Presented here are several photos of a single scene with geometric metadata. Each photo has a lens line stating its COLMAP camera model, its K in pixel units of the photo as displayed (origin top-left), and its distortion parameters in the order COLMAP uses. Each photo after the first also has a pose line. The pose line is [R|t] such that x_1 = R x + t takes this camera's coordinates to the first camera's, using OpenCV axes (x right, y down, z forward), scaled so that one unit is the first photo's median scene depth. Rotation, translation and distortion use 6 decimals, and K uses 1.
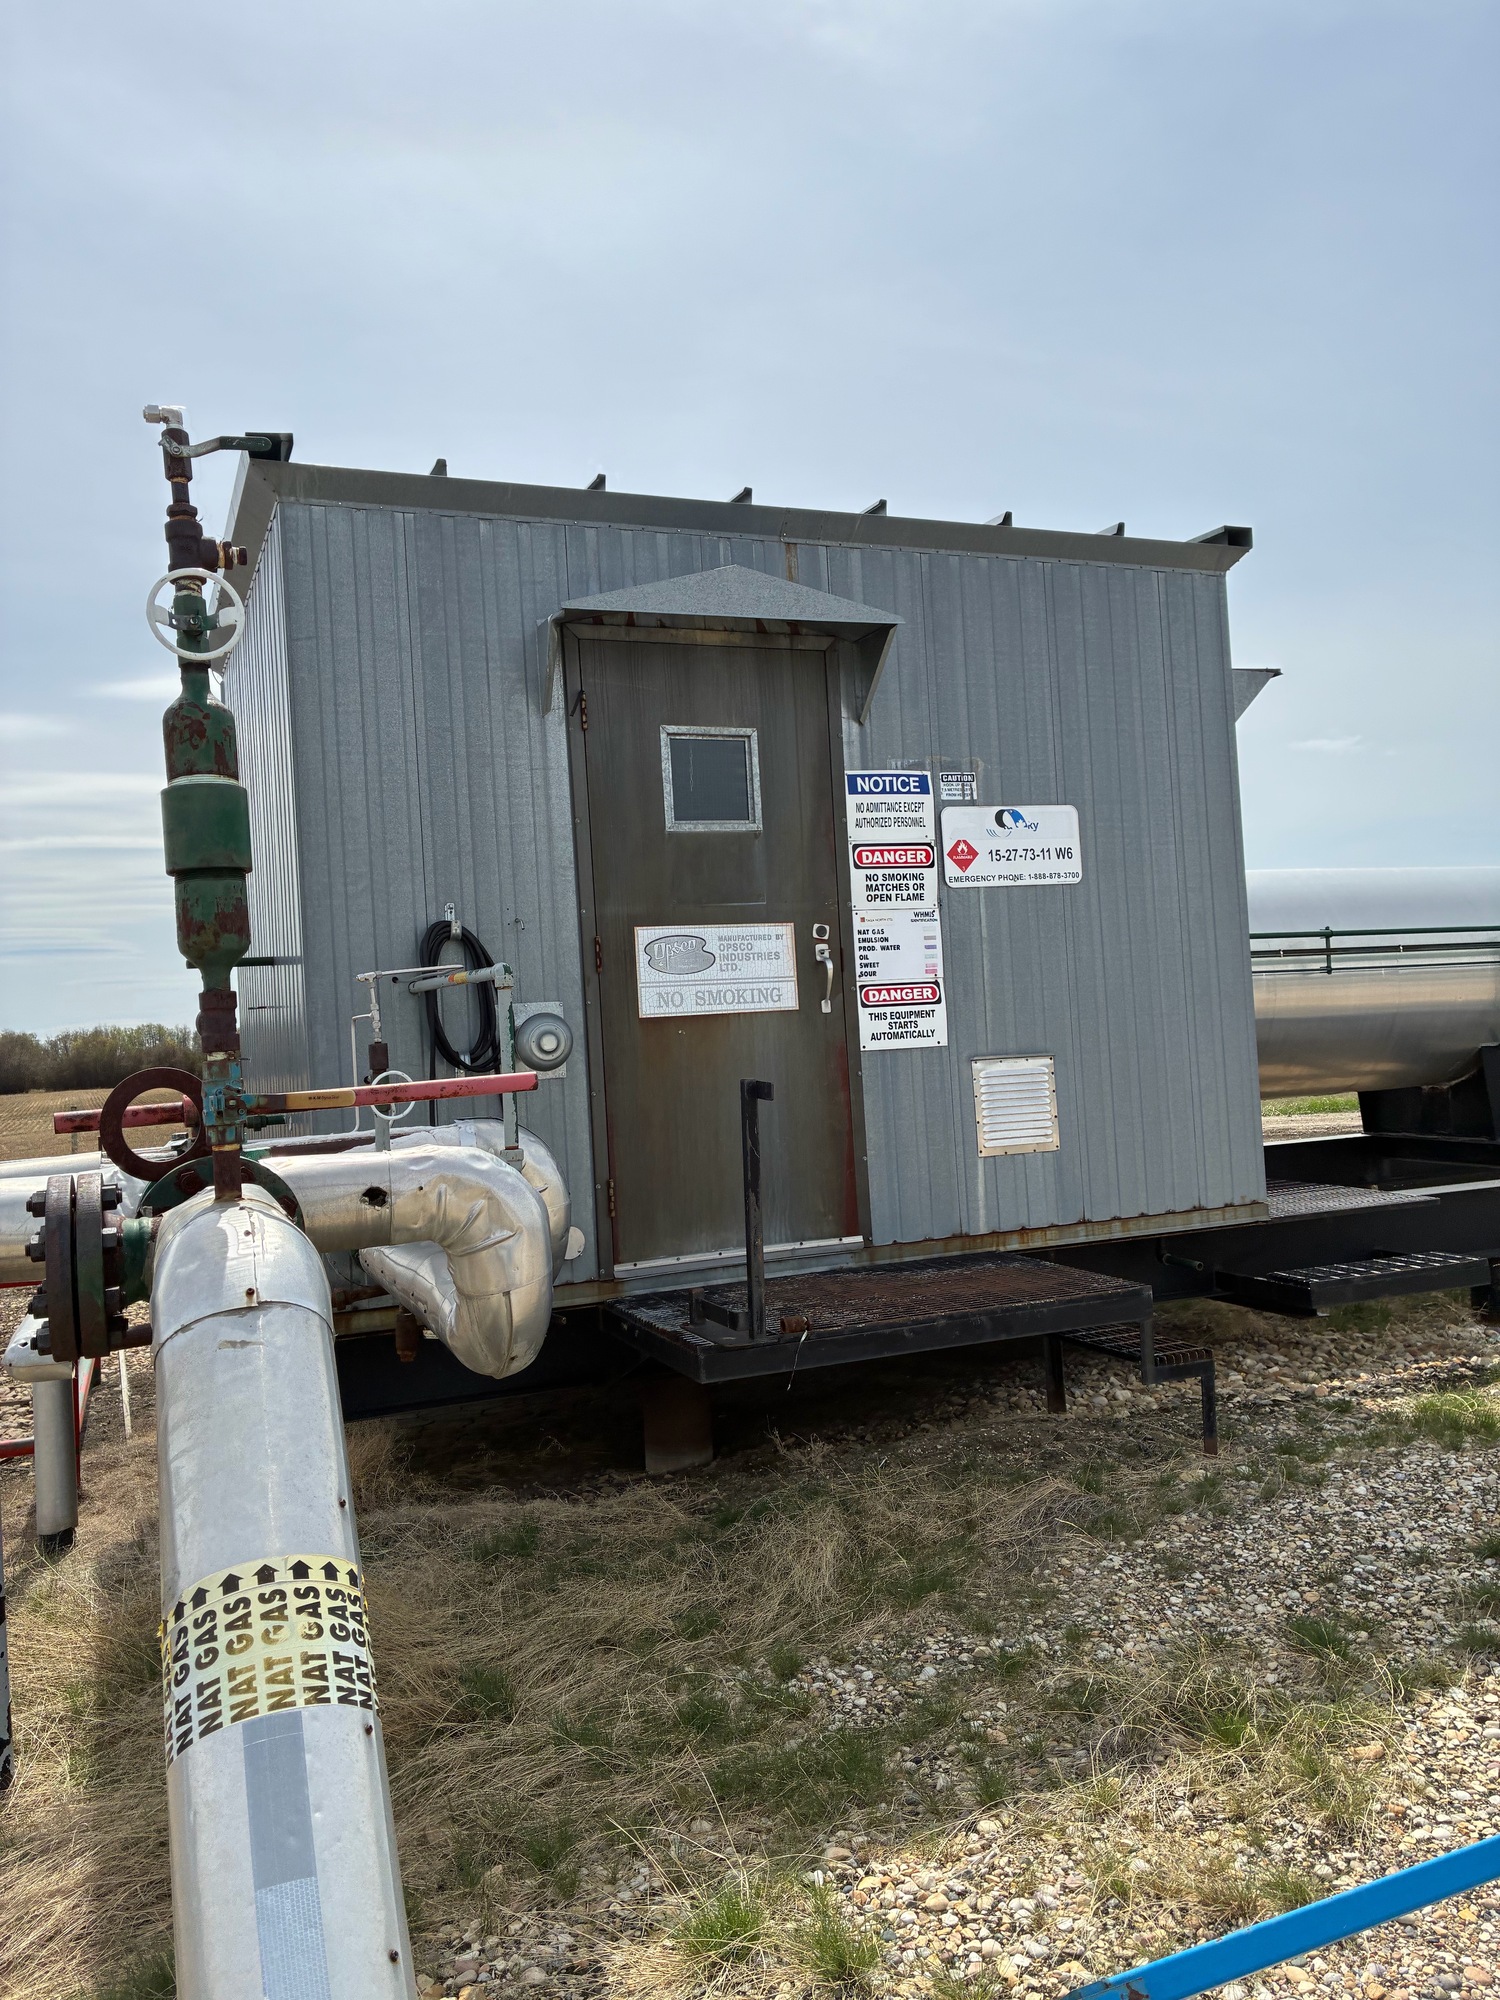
lens RADIAL K [[1546.4, 0, 750.0], [0, 1546.4, 1000.0], [0, 0, 1]] dist [-0.001108, 0.079778]
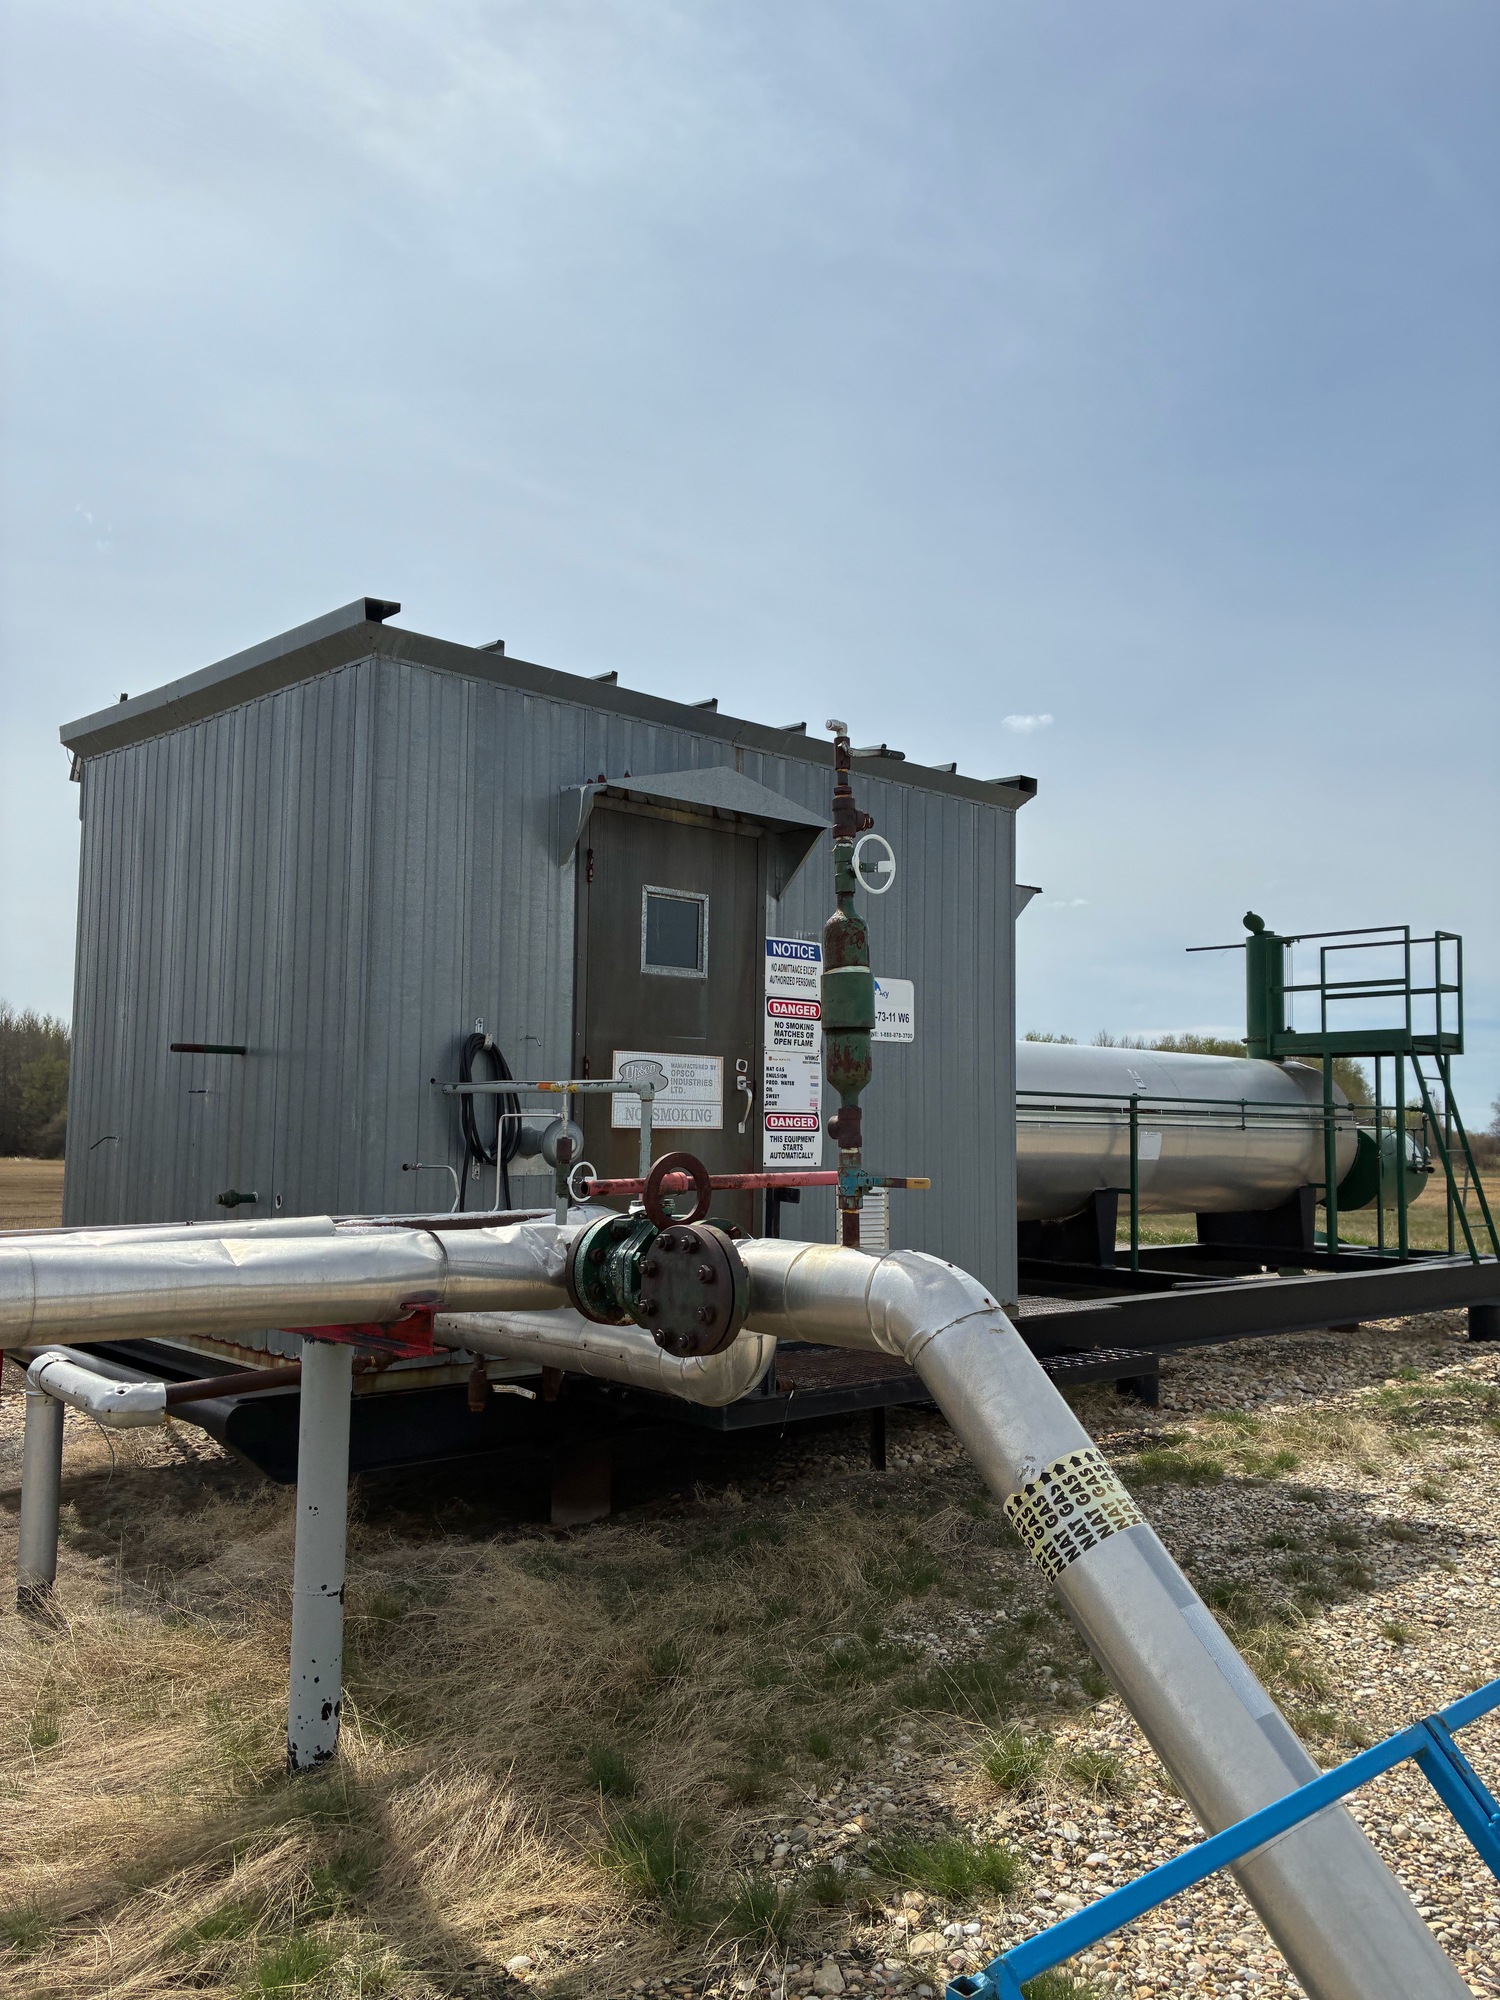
lens RADIAL K [[1528.6, 0, 758.0], [0, 1528.6, 1043.3], [0, 0, 1]] dist [0.045661, -0.051291]
pose [[0.939614, 0.085845, 0.331295, -0.337925], [-0.068859, 0.995654, -0.062696, 0.012317], [-0.335238, 0.036097, 0.941442, -0.133435]]
